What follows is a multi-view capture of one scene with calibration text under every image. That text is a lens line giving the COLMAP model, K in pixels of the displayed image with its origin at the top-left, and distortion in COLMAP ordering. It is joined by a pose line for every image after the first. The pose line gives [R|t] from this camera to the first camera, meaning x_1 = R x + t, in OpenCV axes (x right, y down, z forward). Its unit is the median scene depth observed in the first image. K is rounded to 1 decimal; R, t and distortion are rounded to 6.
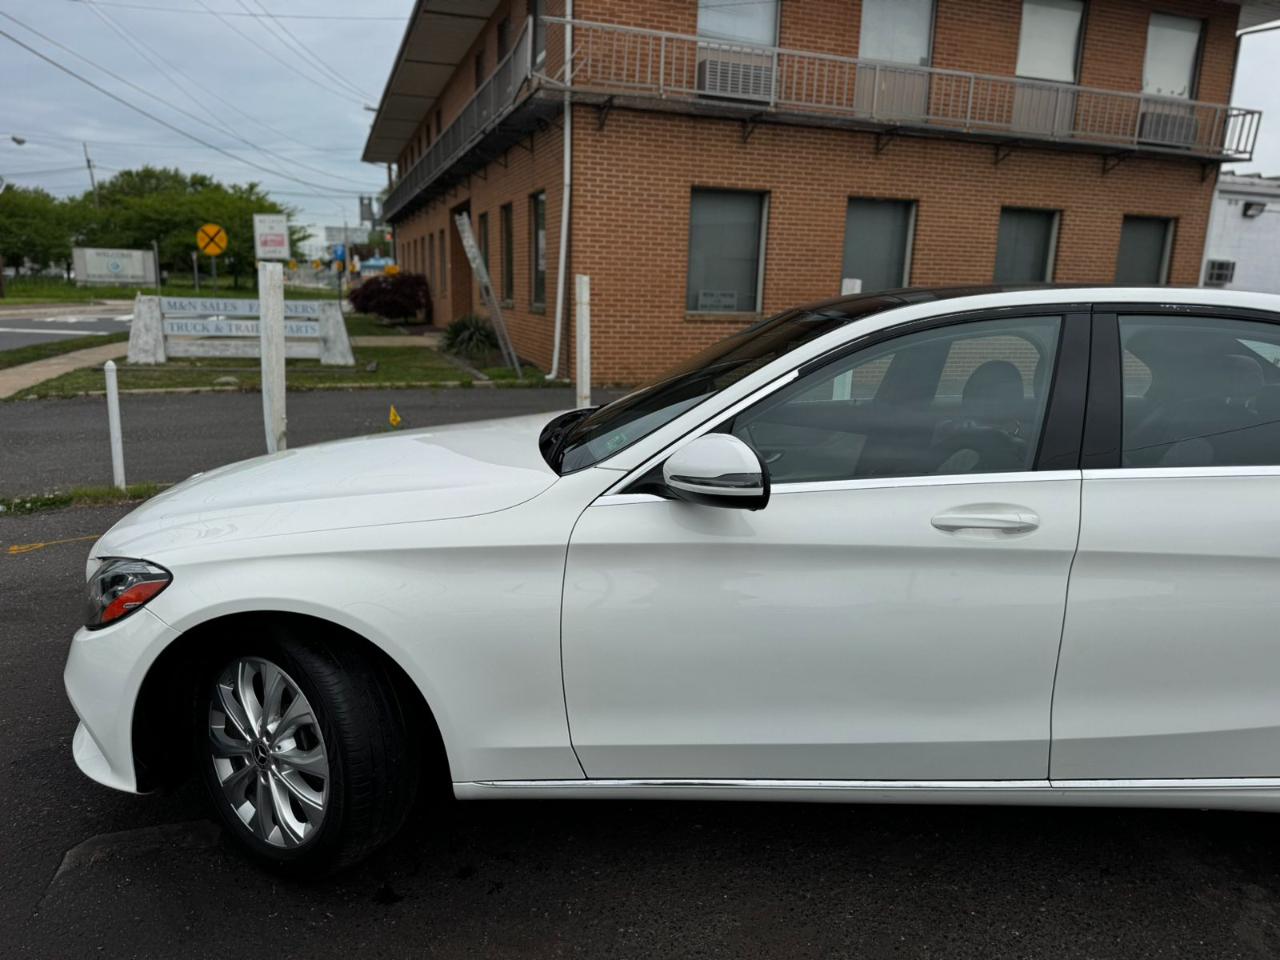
lens RADIAL K [[780.1, 0, 639.7], [0, 780.1, 468.2], [0, 0, 1]] dist [0.019921, -0.017439]
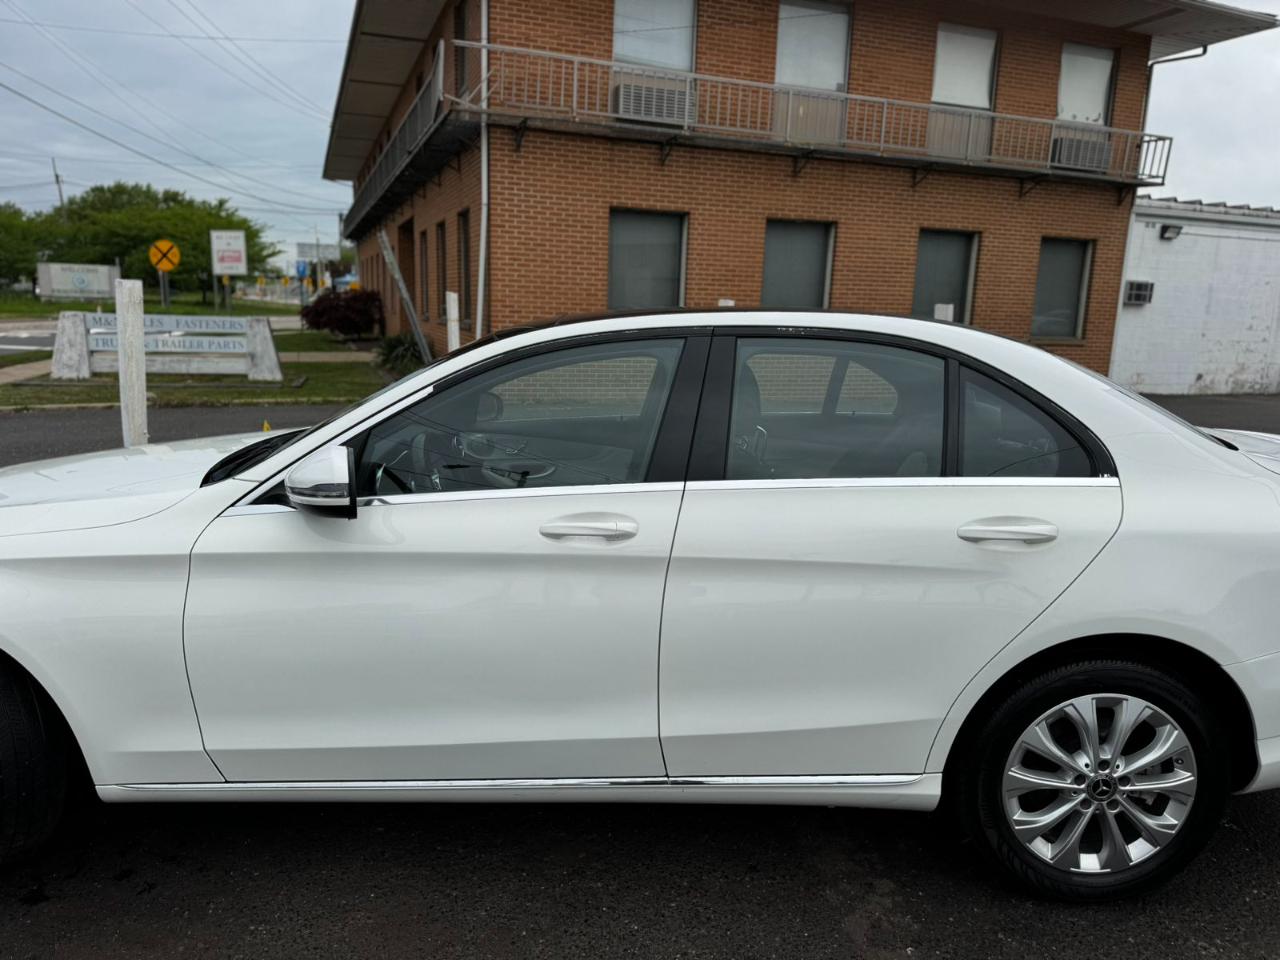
lens RADIAL K [[780.1, 0, 639.7], [0, 780.1, 468.2], [0, 0, 1]] dist [0.019921, -0.017439]
pose [[0.999847, 0.000782, 0.017460, 0.080461], [-0.000413, 0.999777, -0.021124, 0.001103], [-0.017473, 0.021114, 0.999624, -0.009083]]
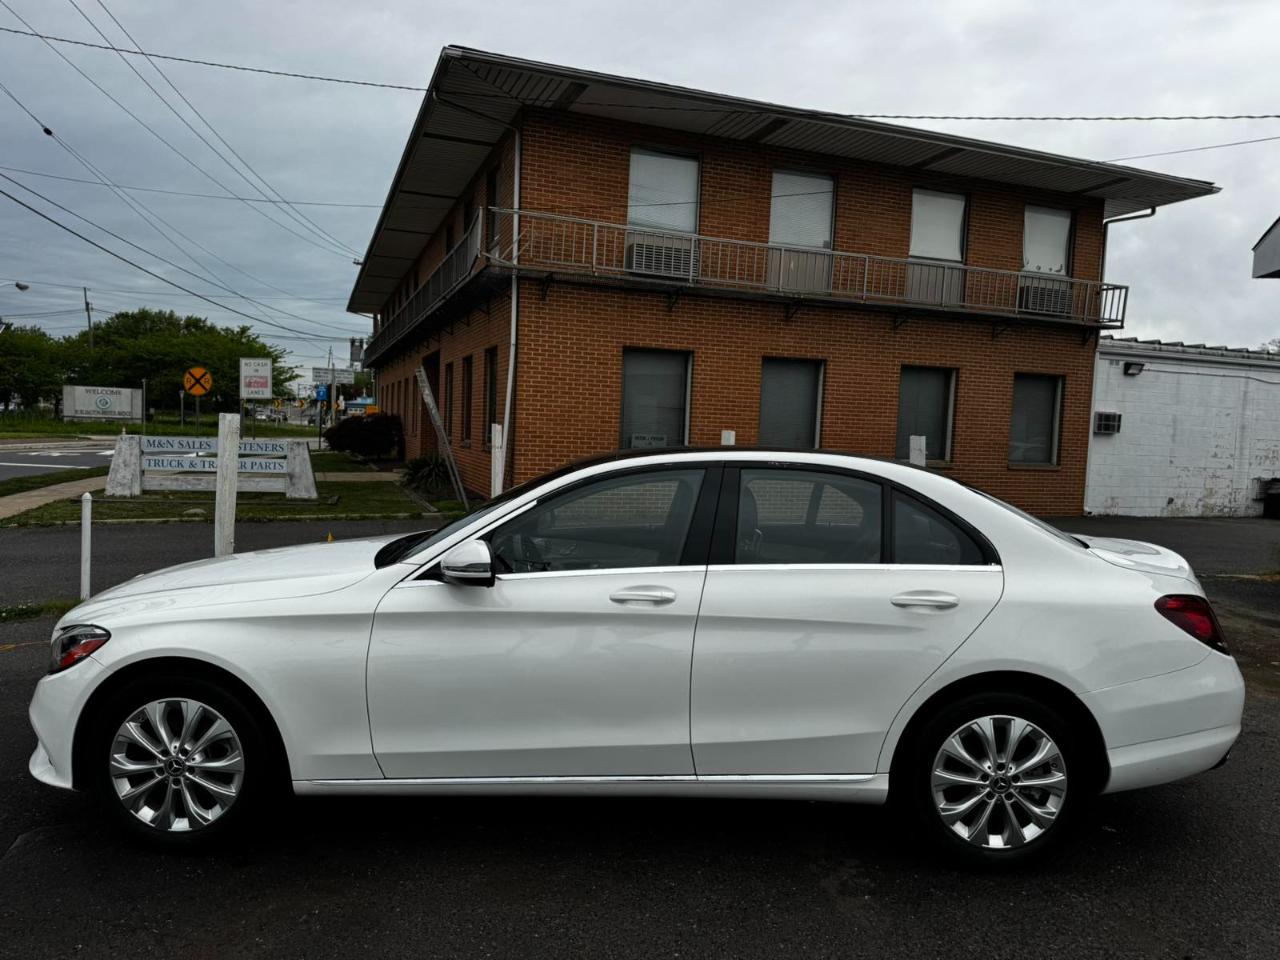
lens RADIAL K [[780.9, 0, 640.4], [0, 780.9, 499.9], [0, 0, 1]] dist [0.054156, -0.053879]
pose [[0.999791, 0.008873, 0.018443, 0.066389], [-0.006322, 0.990959, -0.134015, 0.013820], [-0.019465, 0.133870, 0.990808, -0.095205]]
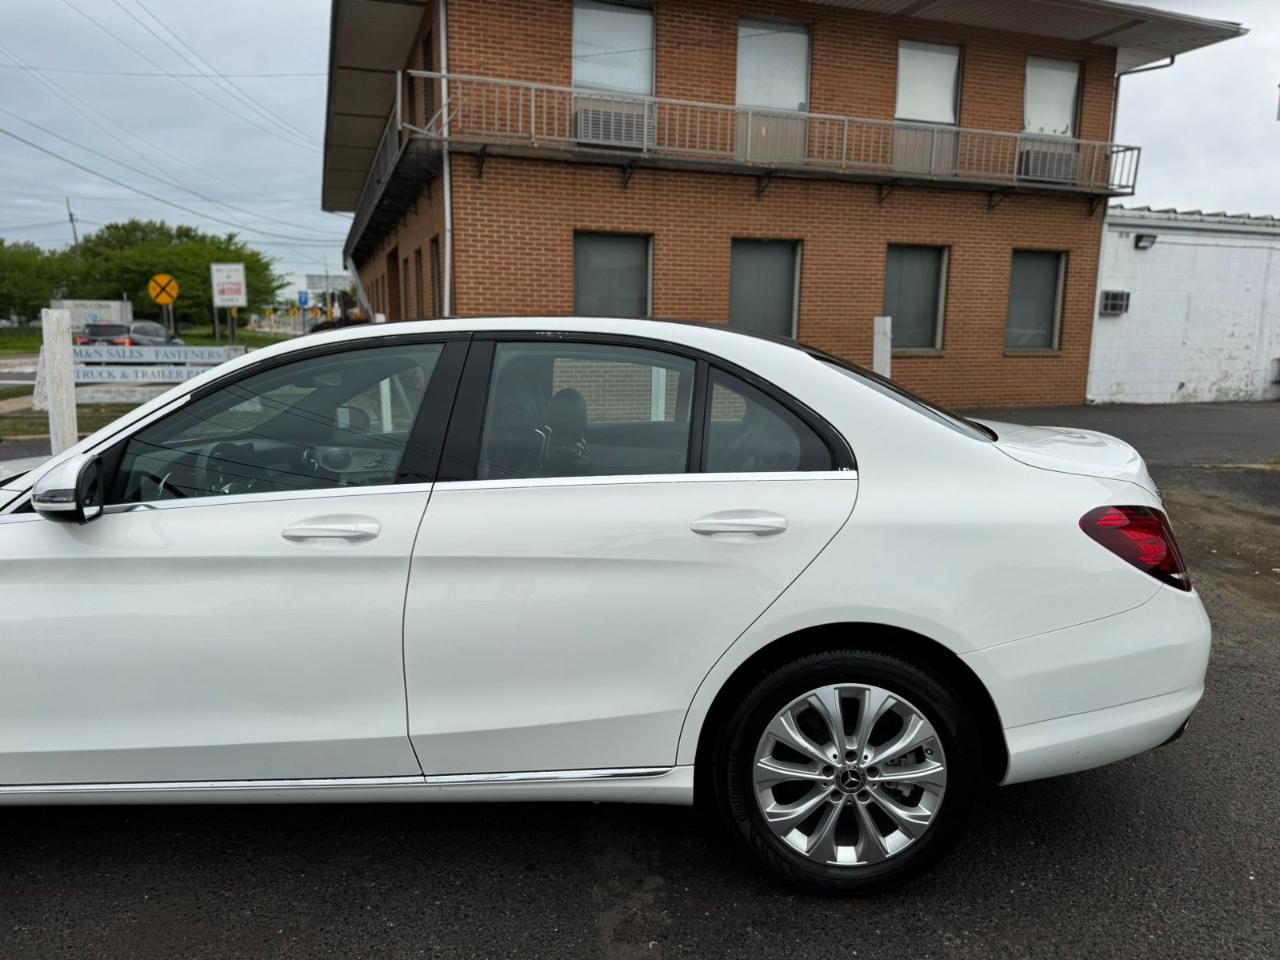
lens RADIAL K [[778.4, 0, 646.9], [0, 778.4, 474.4], [0, 0, 1]] dist [0.031814, -0.030358]
pose [[0.999829, -0.018453, 0.000945, 0.143227], [0.018476, 0.998911, -0.042843, 0.007144], [-0.000154, 0.042853, 0.999081, -0.013103]]
